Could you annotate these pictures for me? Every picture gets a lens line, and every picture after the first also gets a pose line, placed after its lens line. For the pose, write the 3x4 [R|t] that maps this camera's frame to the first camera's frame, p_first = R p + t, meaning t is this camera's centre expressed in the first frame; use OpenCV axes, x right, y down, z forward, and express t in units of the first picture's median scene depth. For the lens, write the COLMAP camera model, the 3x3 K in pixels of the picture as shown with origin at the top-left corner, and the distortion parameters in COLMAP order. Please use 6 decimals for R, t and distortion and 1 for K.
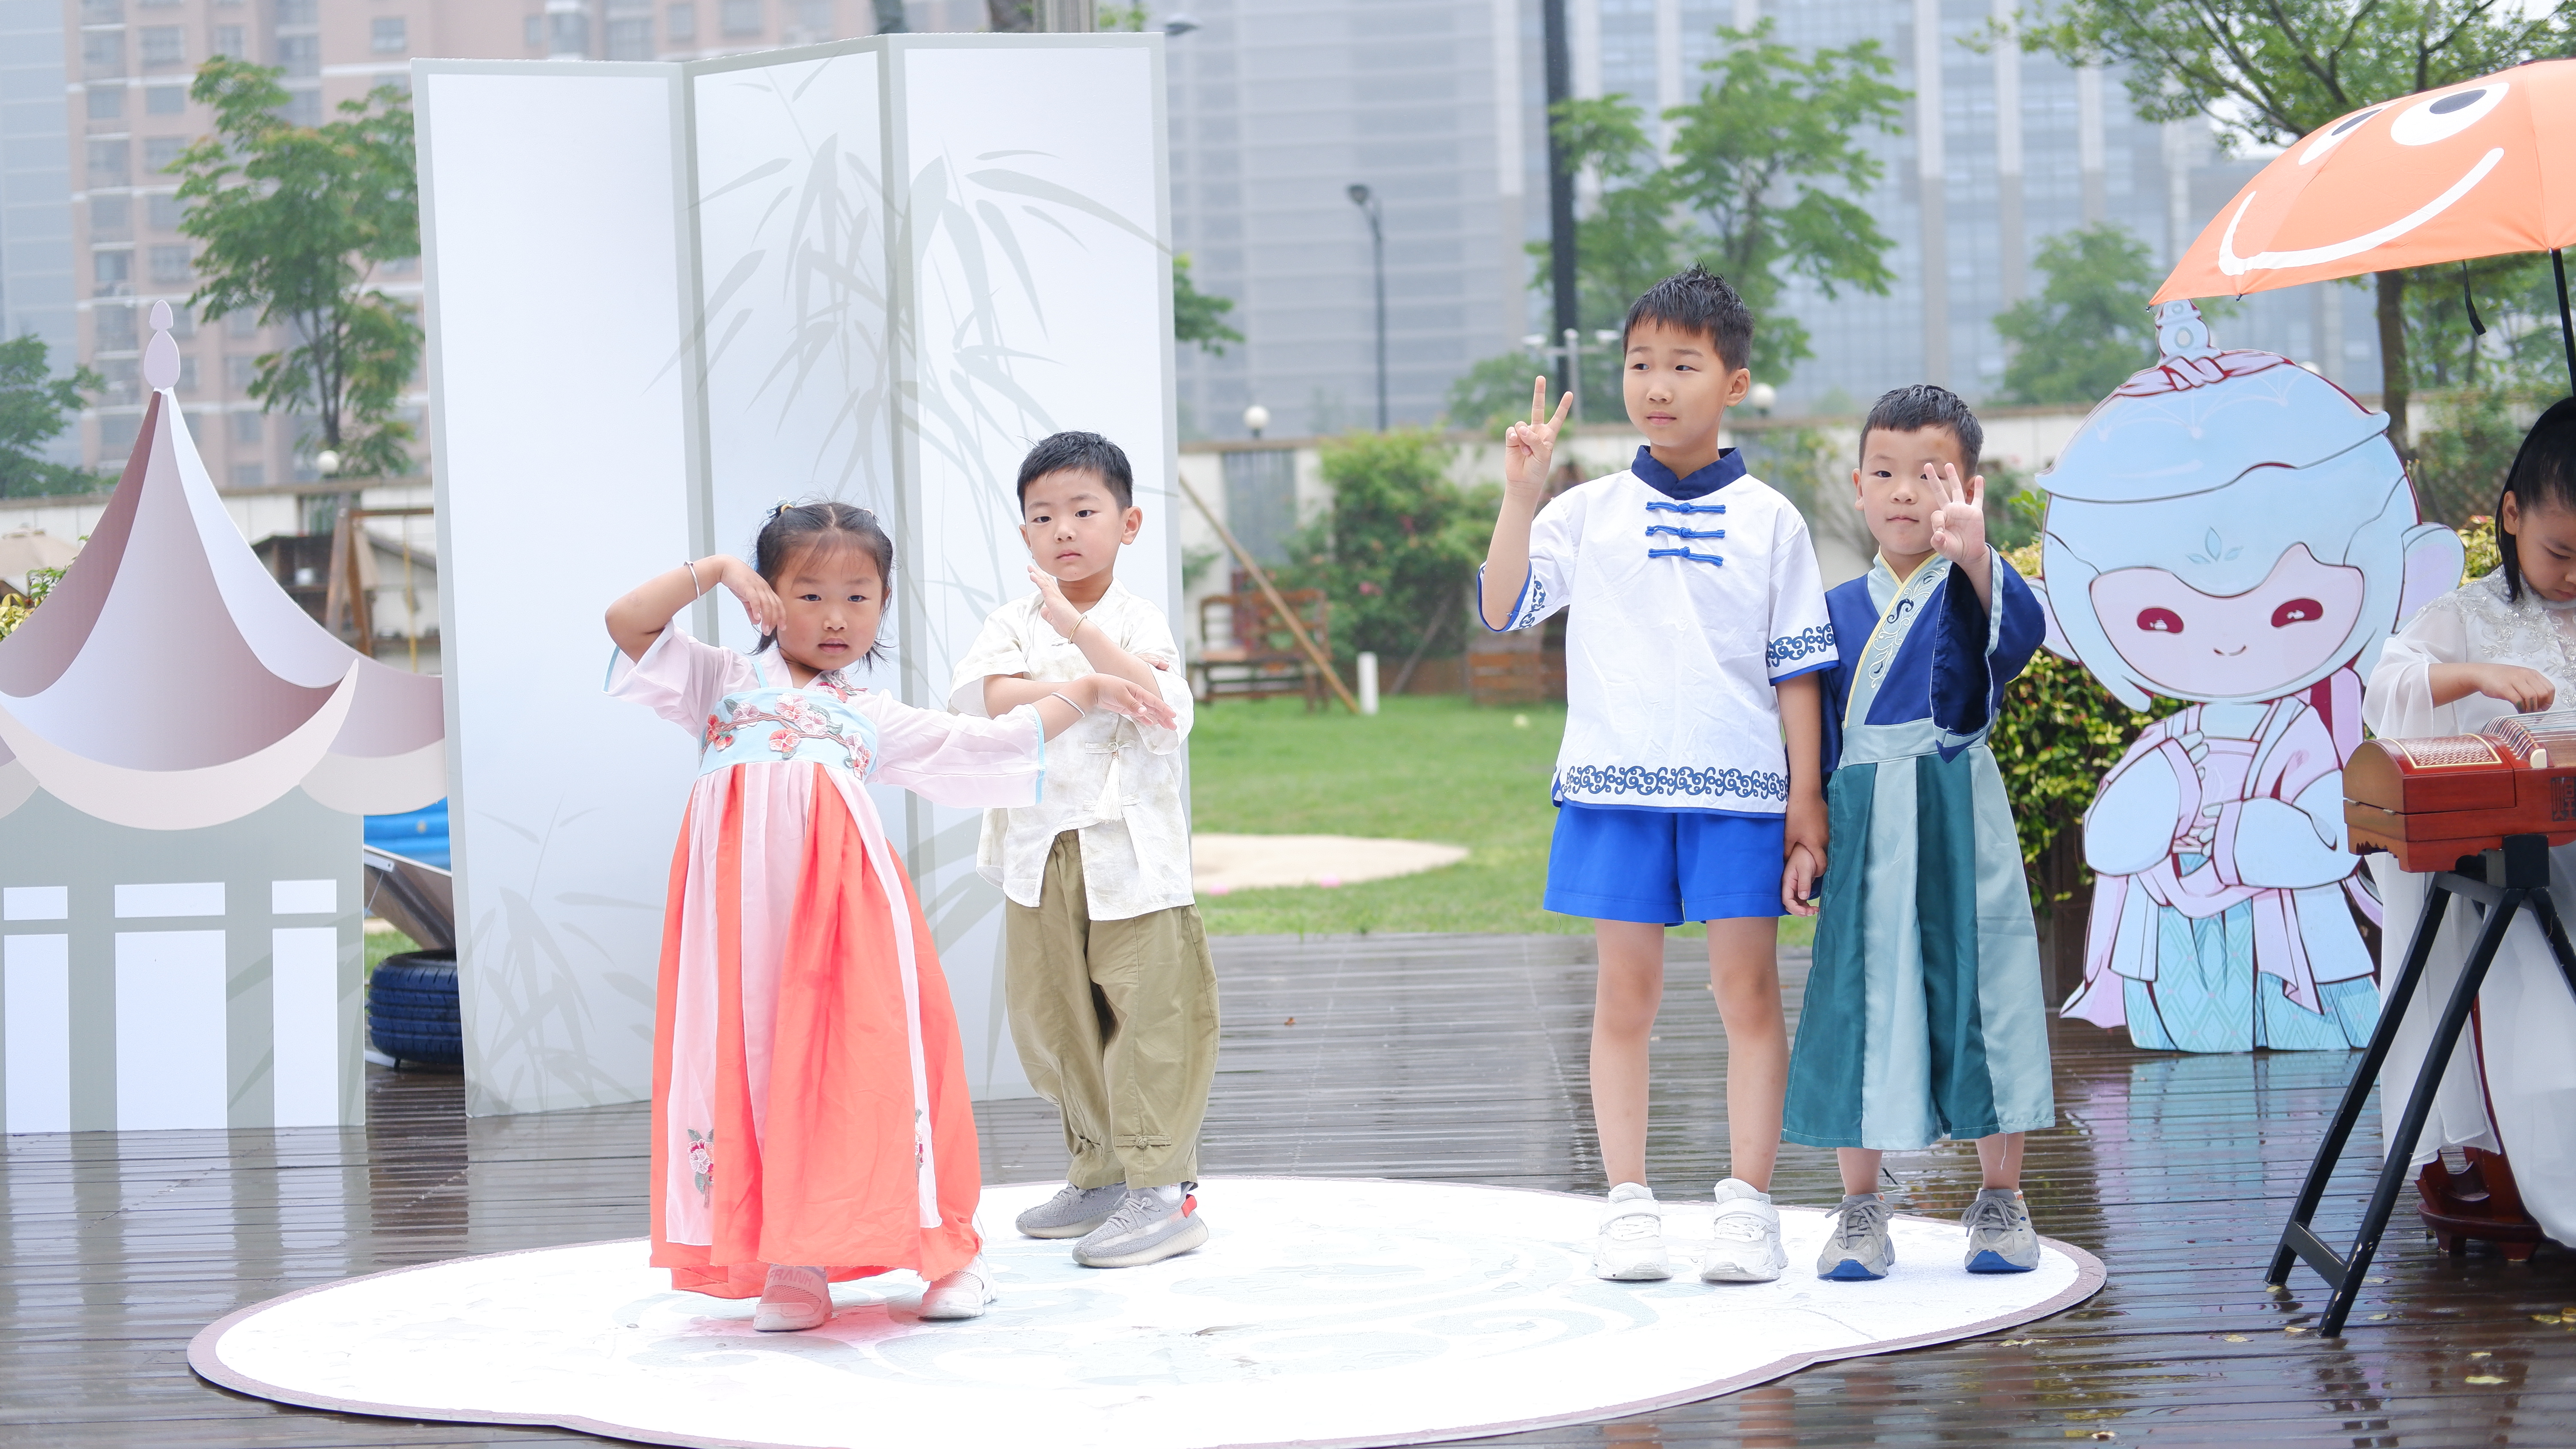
lens RADIAL K [[4095.9, 0, 1292.1], [0, 4095.9, 688.8], [0, 0, 1]] dist [-0.002243, 0.000000]
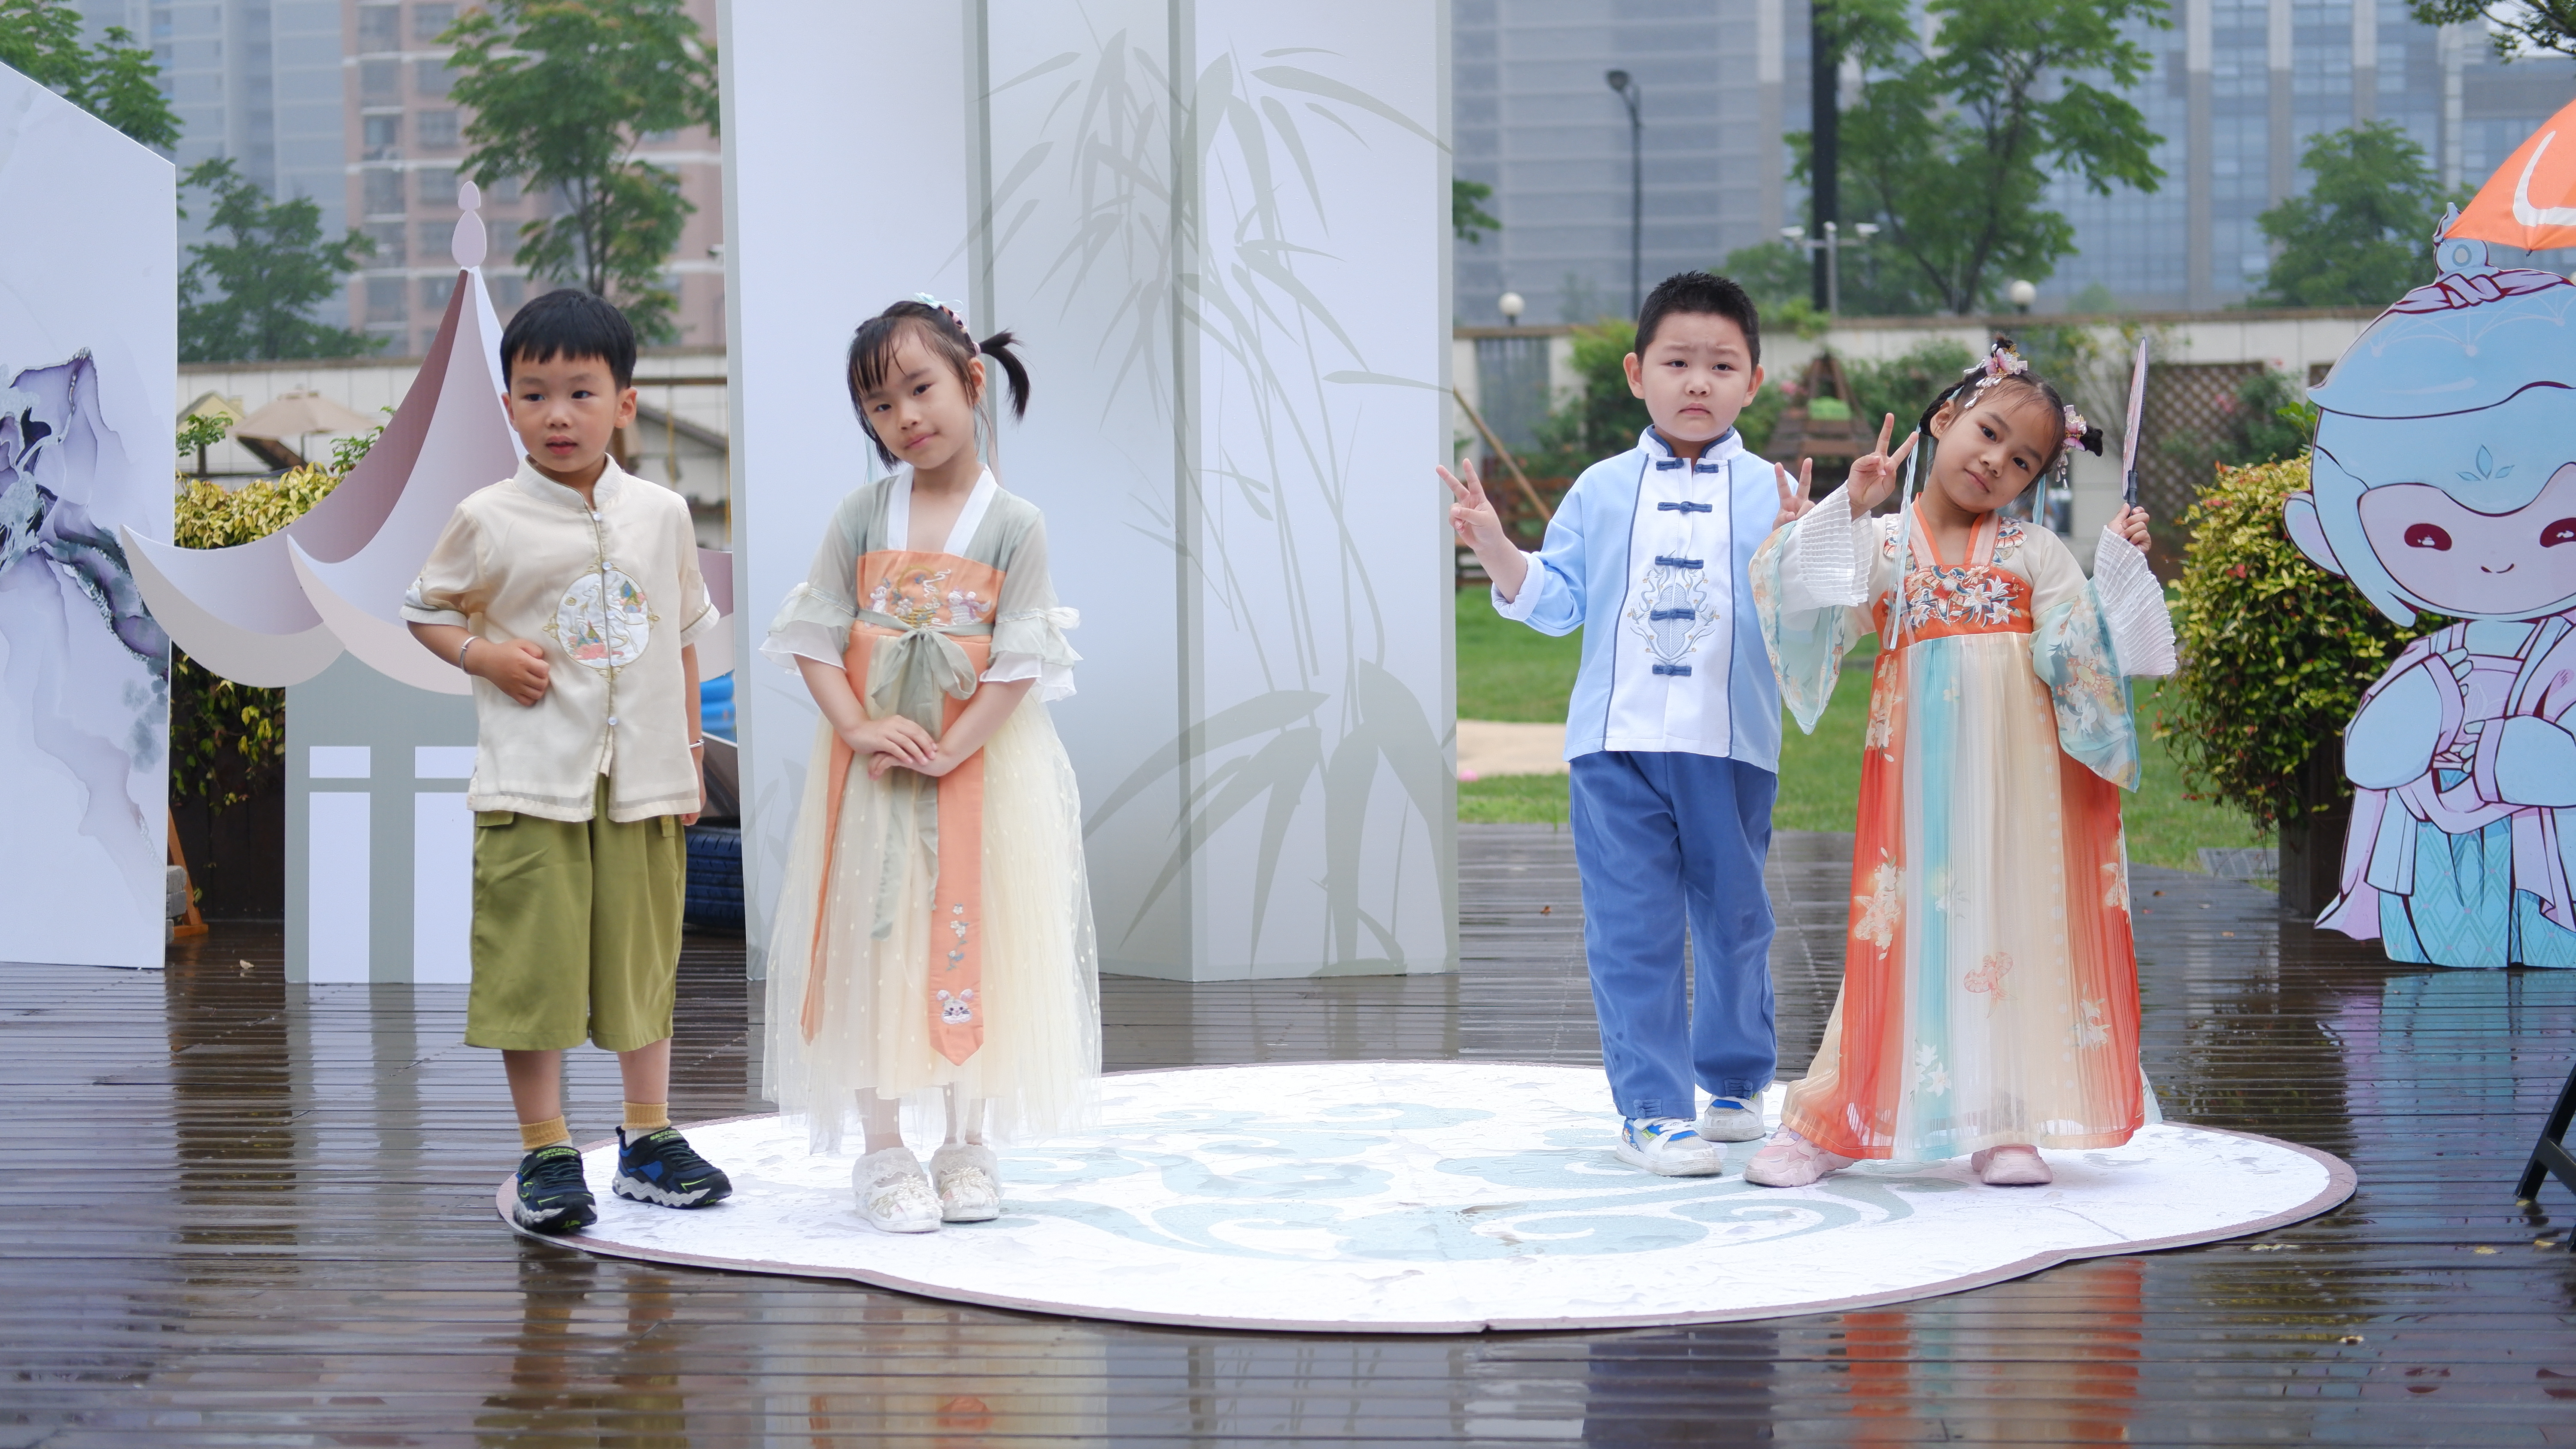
lens RADIAL K [[4095.9, 0, 1280.1], [0, 4095.9, 704.3], [0, 0, 1]] dist [-0.002243, 0.000000]
pose [[0.997810, 0.025543, -0.061020, -0.006200], [-0.023541, 0.999168, 0.033306, -0.002426], [0.061820, -0.031796, 0.997581, -0.018935]]
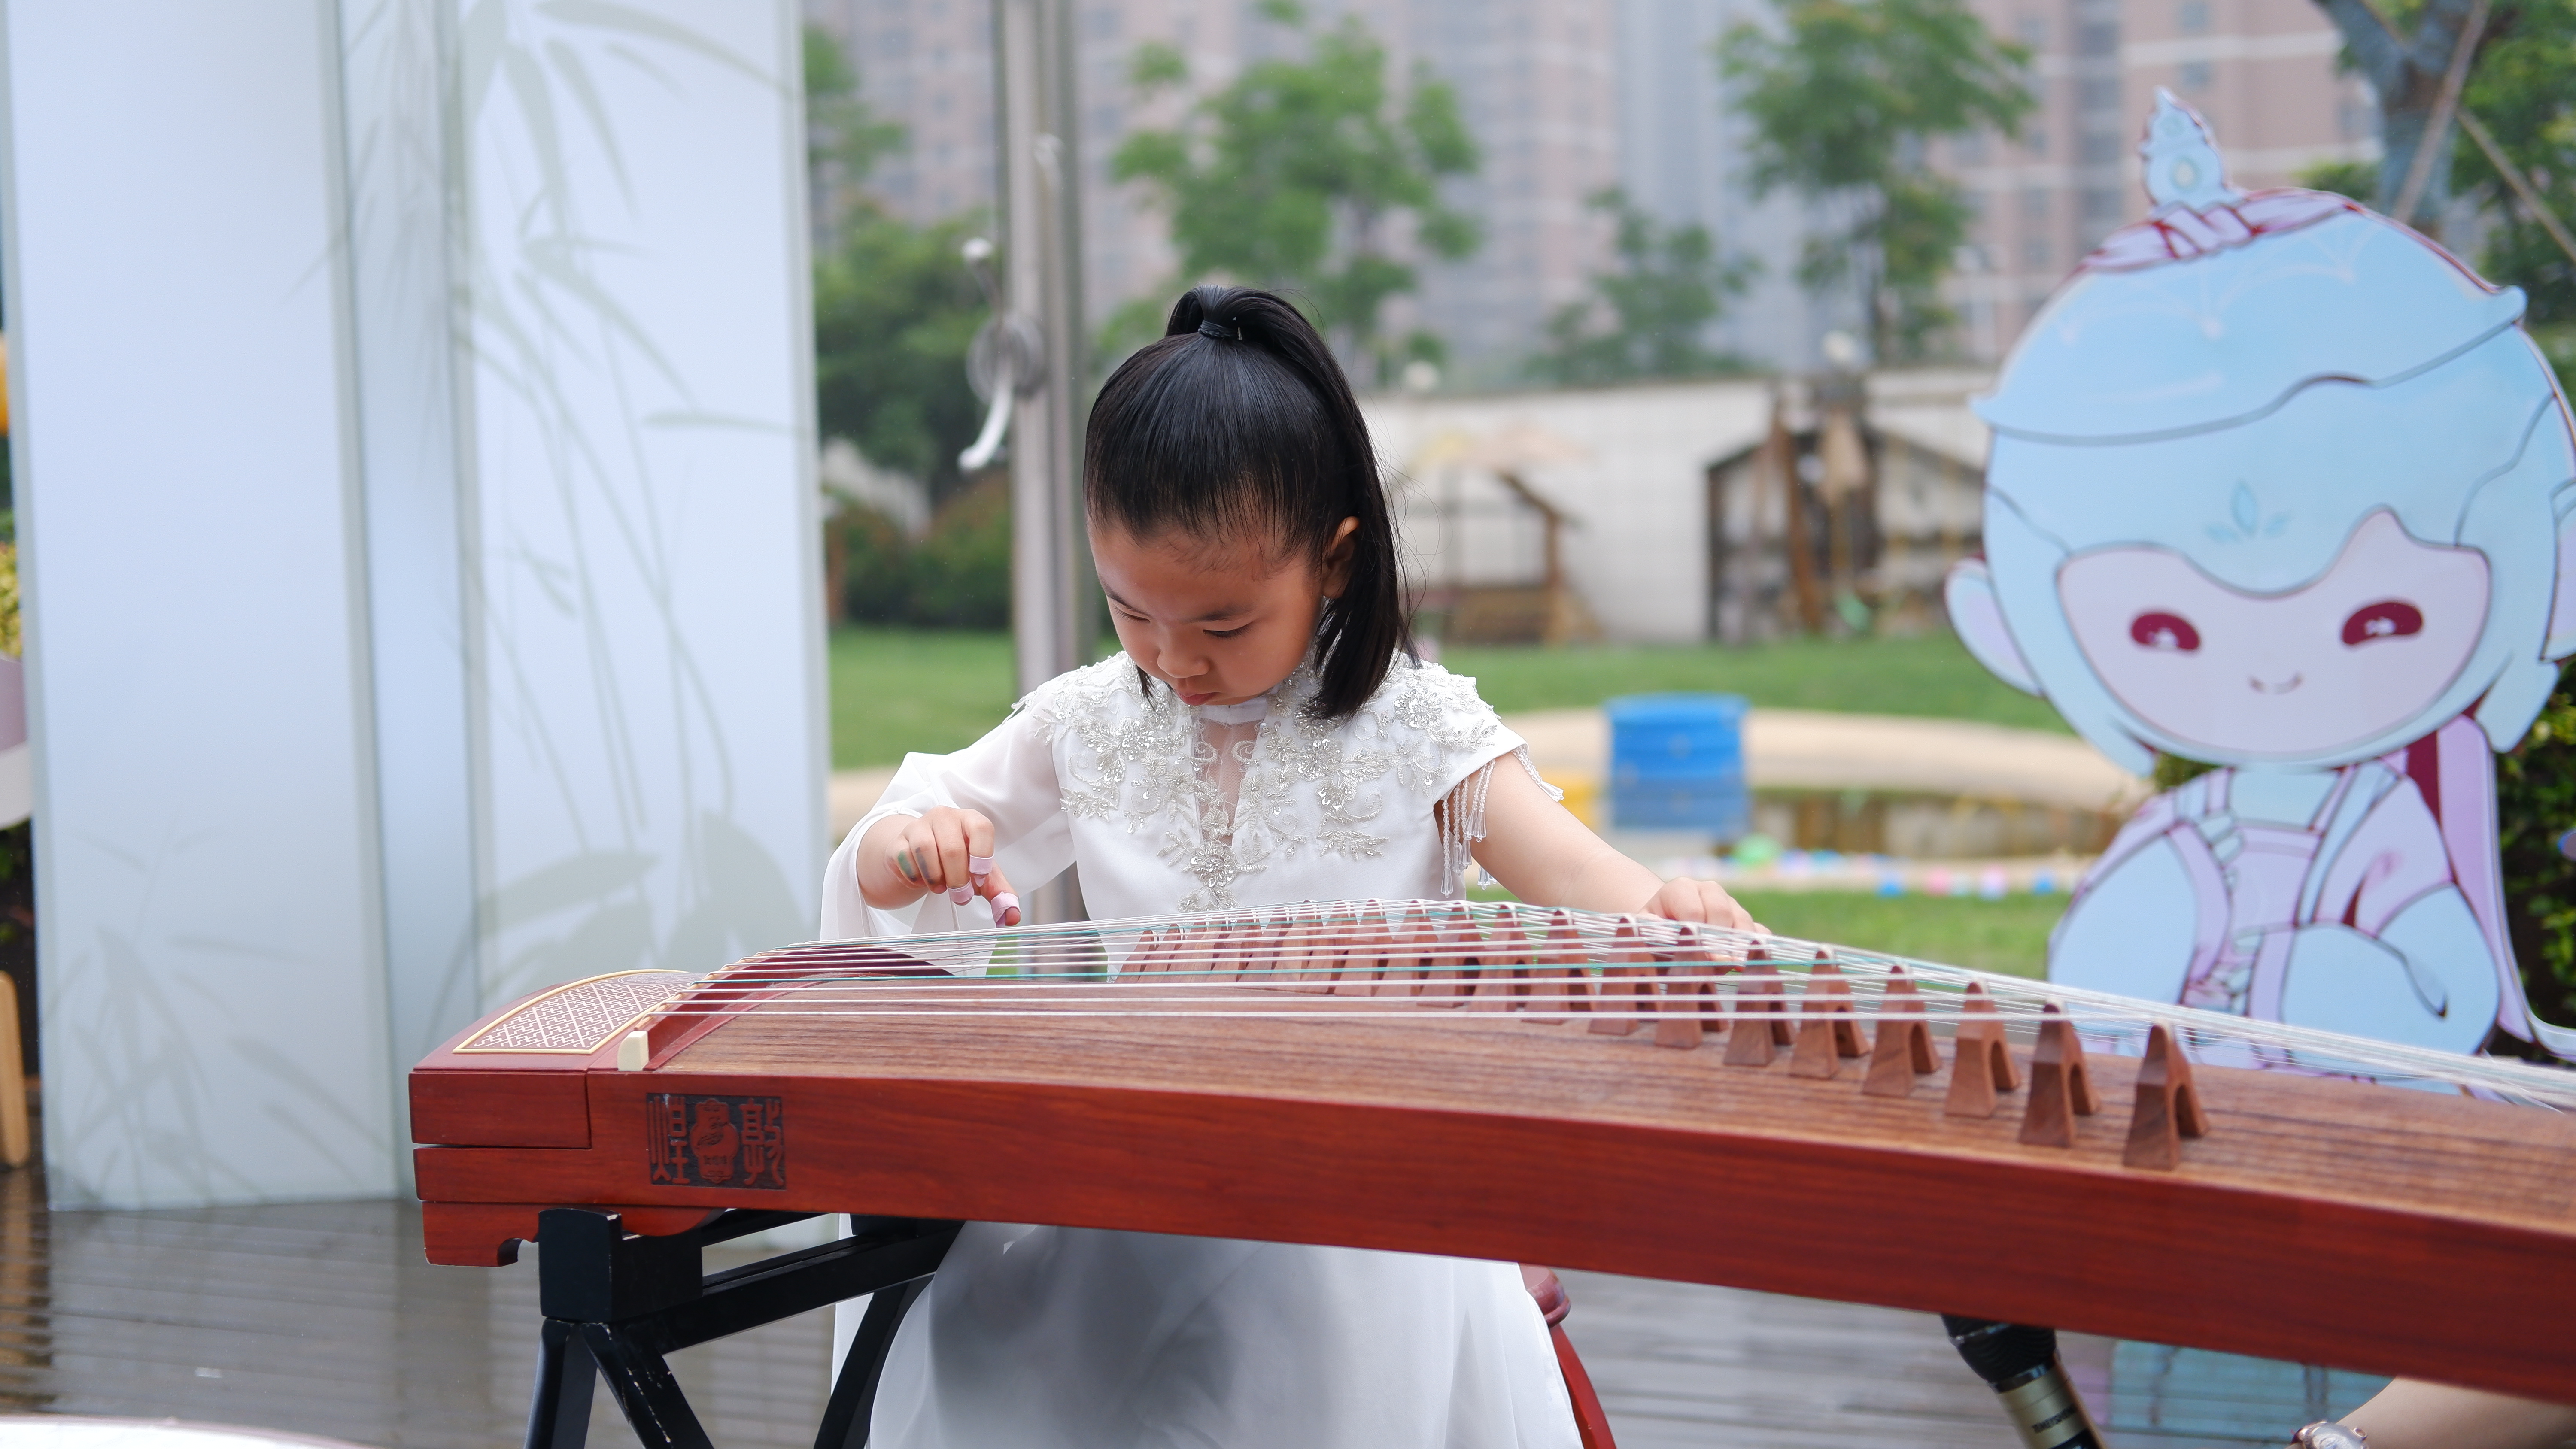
lens RADIAL K [[4095.9, 0, 1291.4], [0, 4095.9, 714.6], [0, 0, 1]] dist [-0.002243, 0.000000]
pose [[0.891066, 0.027882, -0.453017, 0.372448], [-0.011376, 0.999170, 0.039121, -0.026661], [0.453732, -0.029706, 0.890643, 0.383796]]
